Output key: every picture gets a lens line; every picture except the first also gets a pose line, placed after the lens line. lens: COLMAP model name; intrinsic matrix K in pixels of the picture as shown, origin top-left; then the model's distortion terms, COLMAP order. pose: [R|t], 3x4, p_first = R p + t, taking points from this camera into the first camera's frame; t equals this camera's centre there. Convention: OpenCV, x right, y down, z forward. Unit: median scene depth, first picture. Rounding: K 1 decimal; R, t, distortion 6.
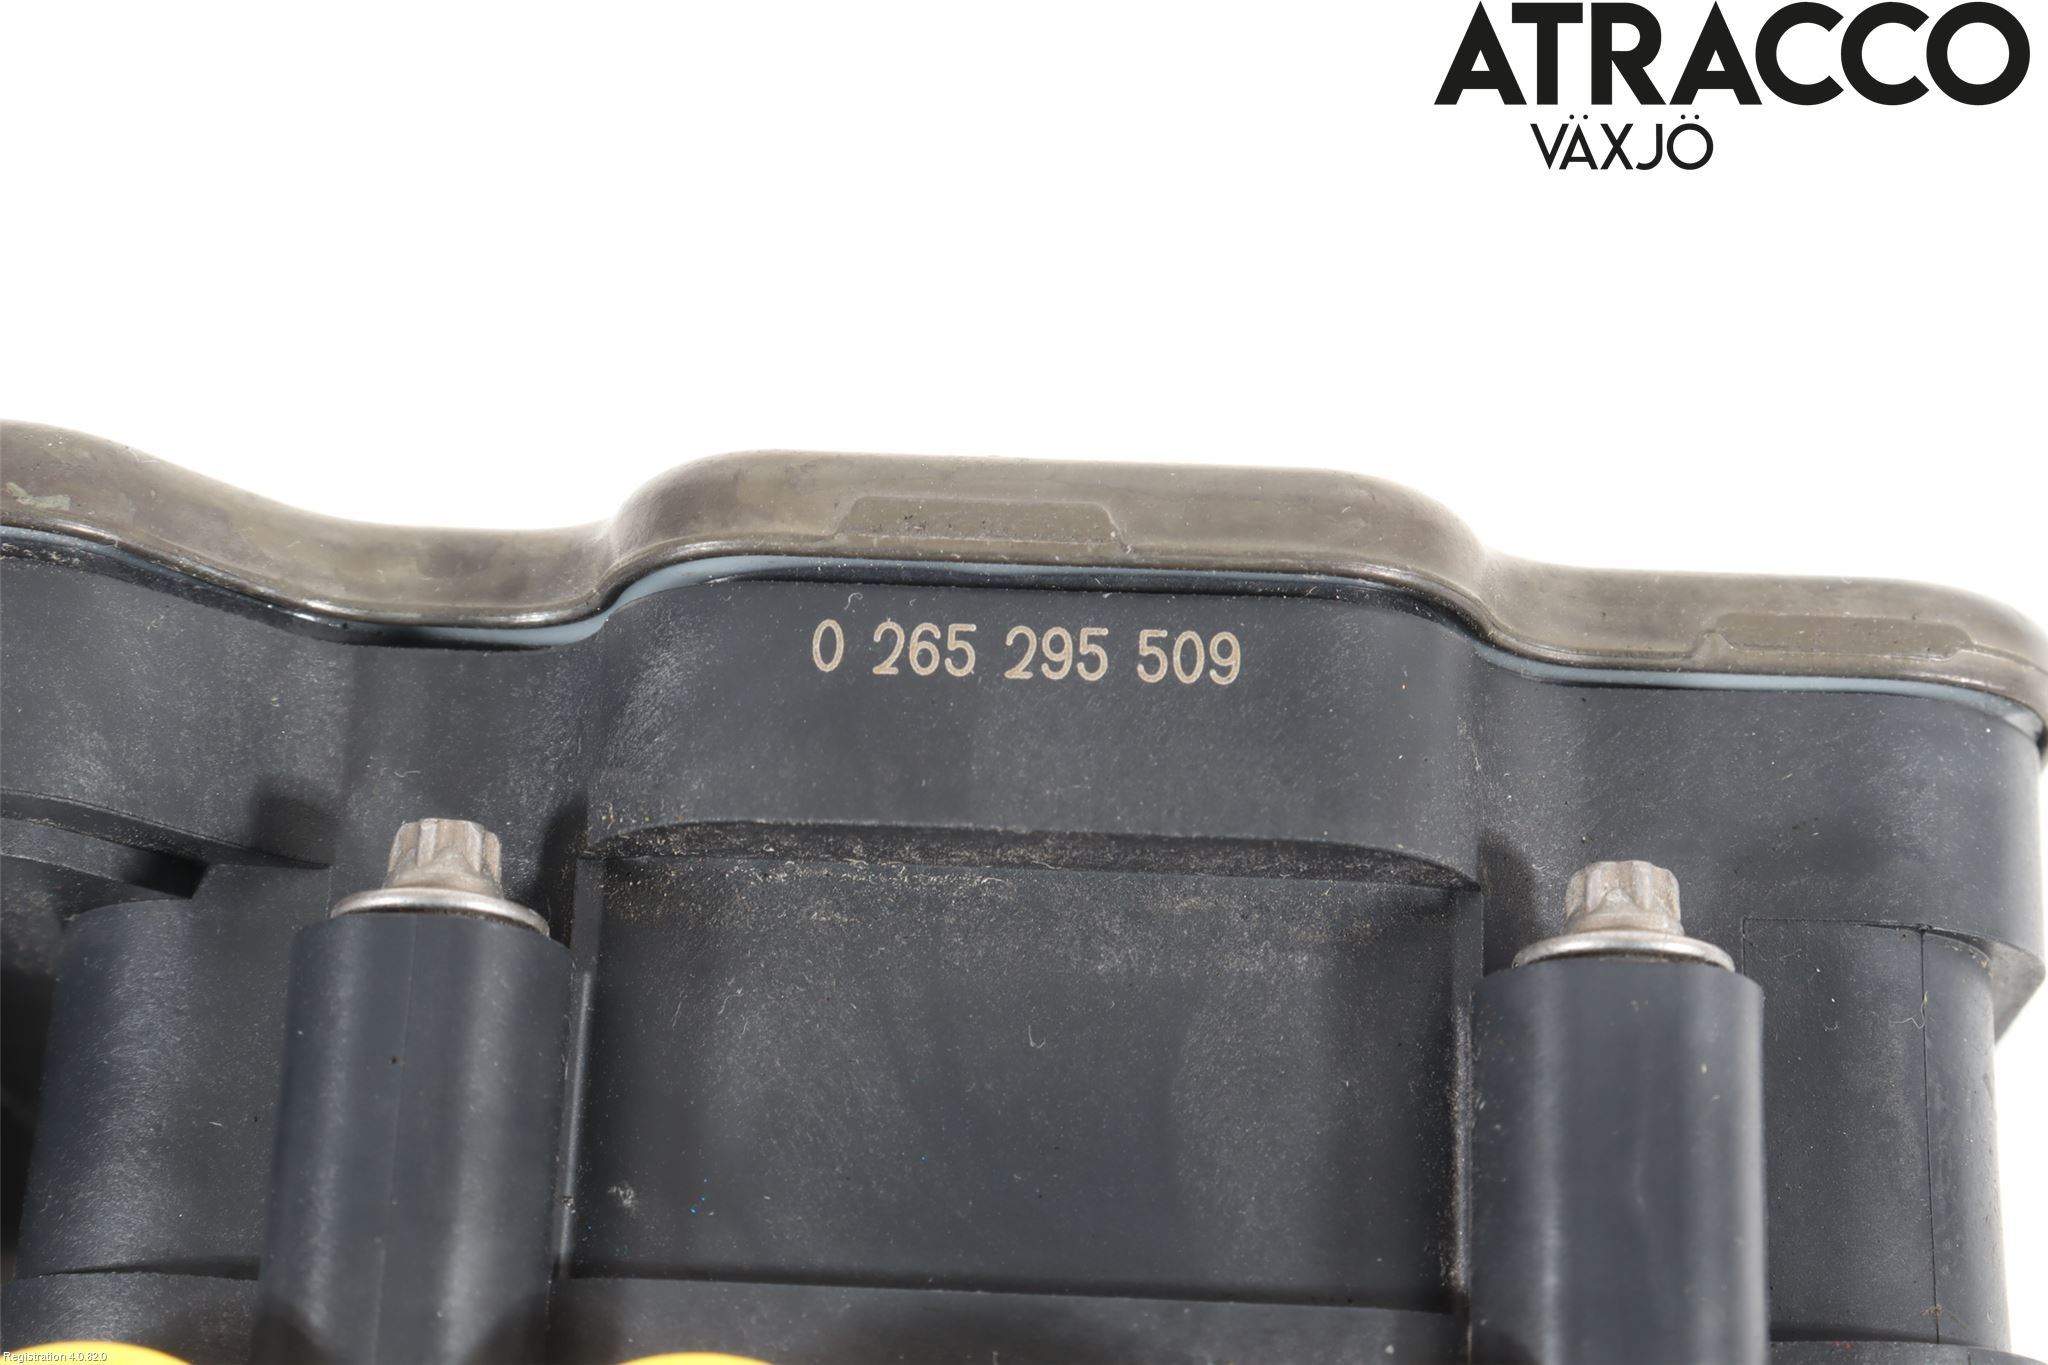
lens RADIAL K [[5278.3, 0, 1024.0], [0, 5278.3, 682.5], [0, 0, 1]] dist [0.011865, -0.105452]
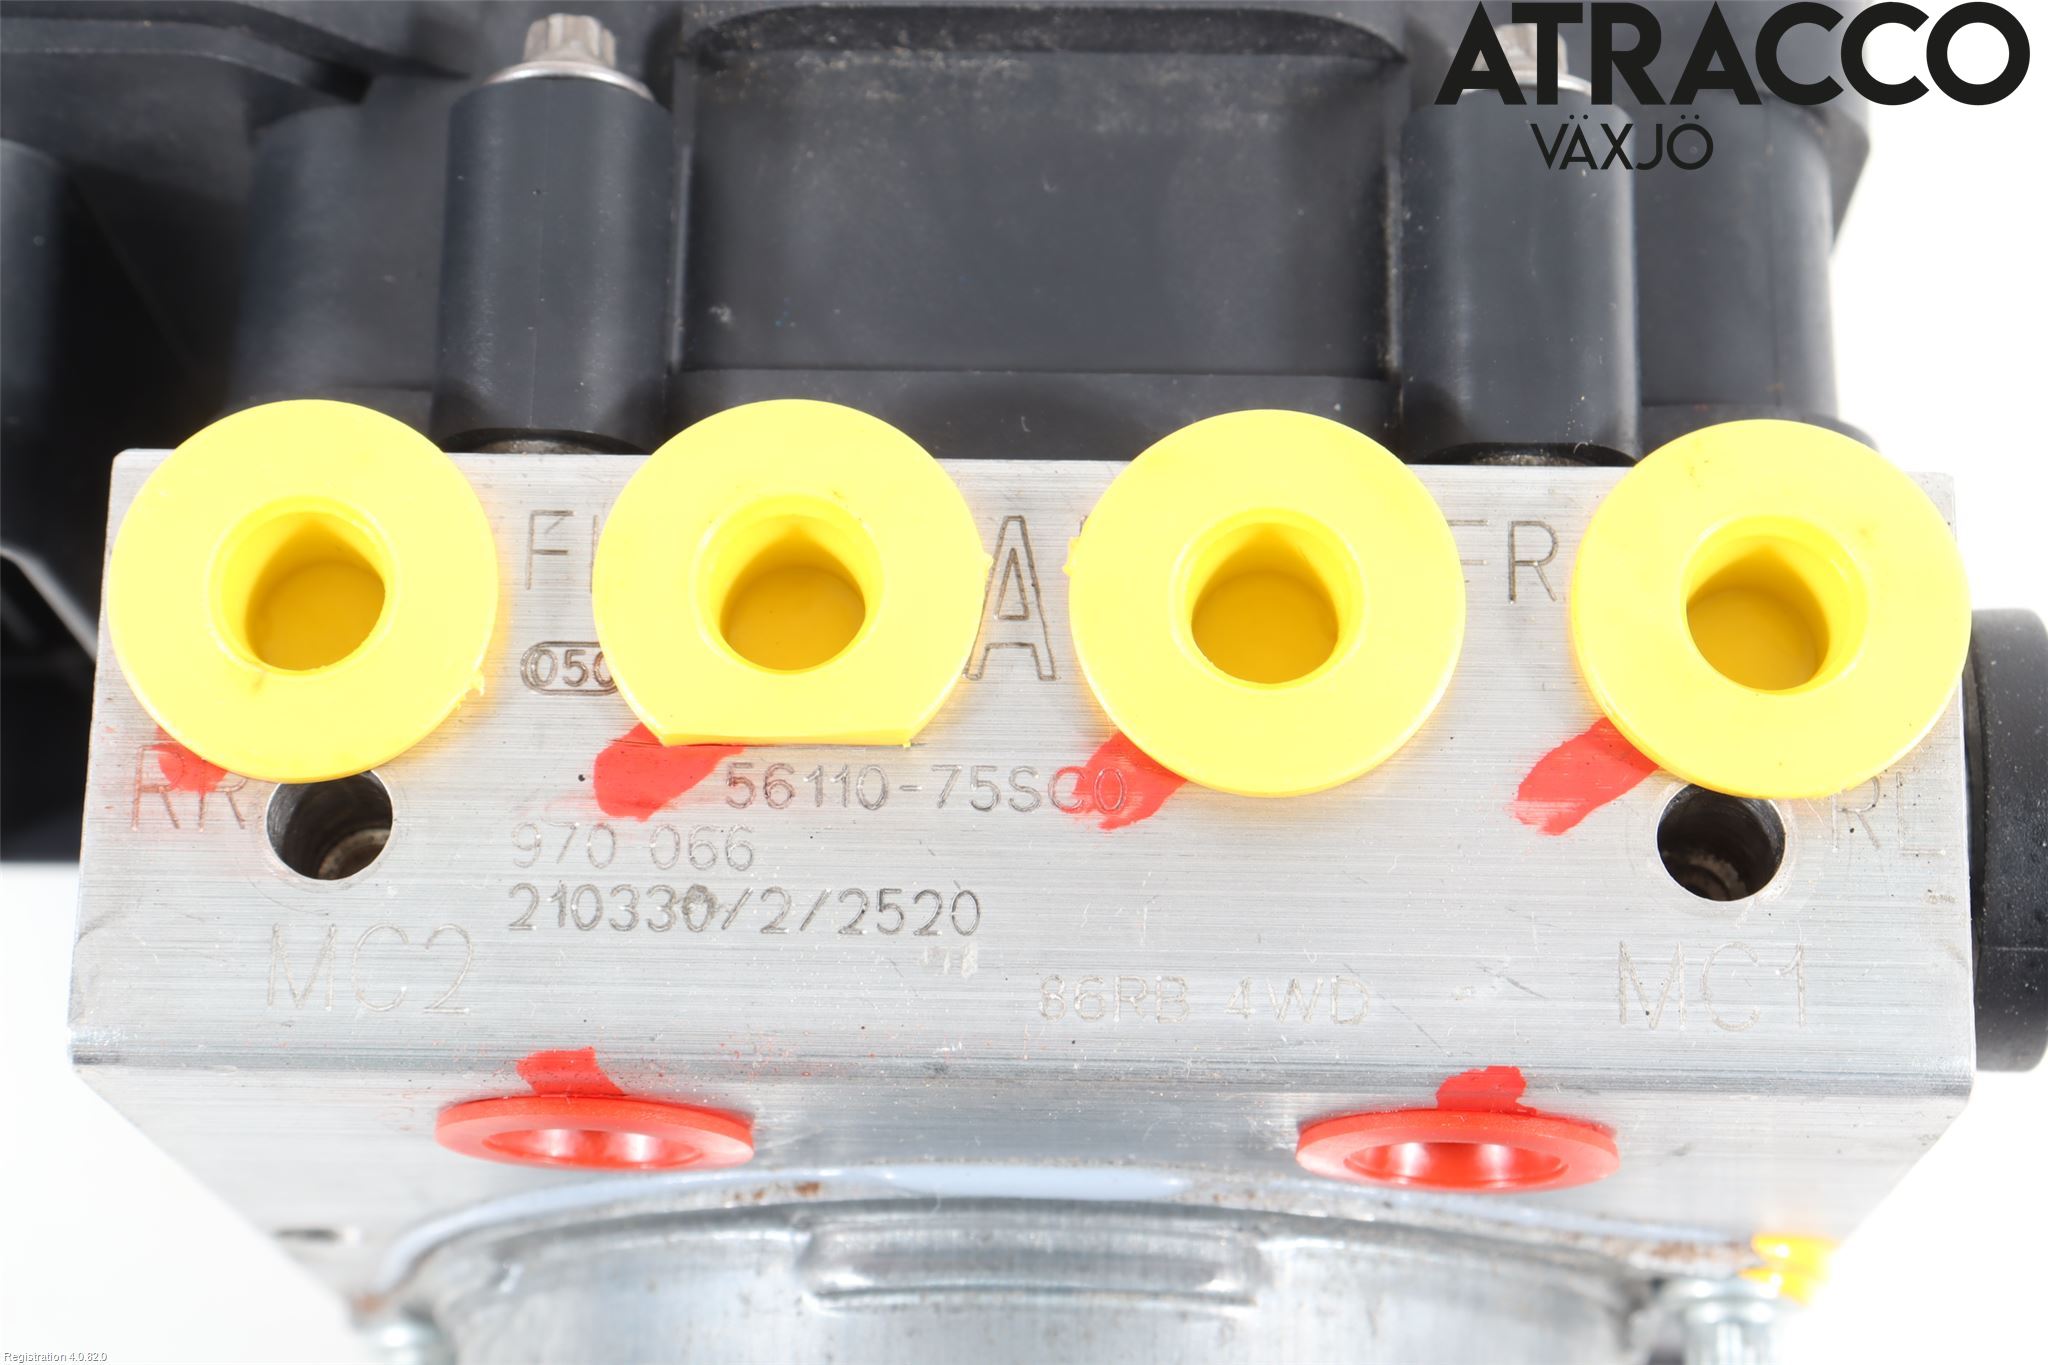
lens RADIAL K [[5146.7, 0, 1024.0], [0, 5146.7, 682.5], [0, 0, 1]] dist [0.083834, 0.003964]
pose [[0.999772, -0.021077, 0.003431, -0.010416], [0.020878, 0.998515, 0.050310, 0.122887], [-0.004486, -0.050227, 0.998728, -0.216288]]
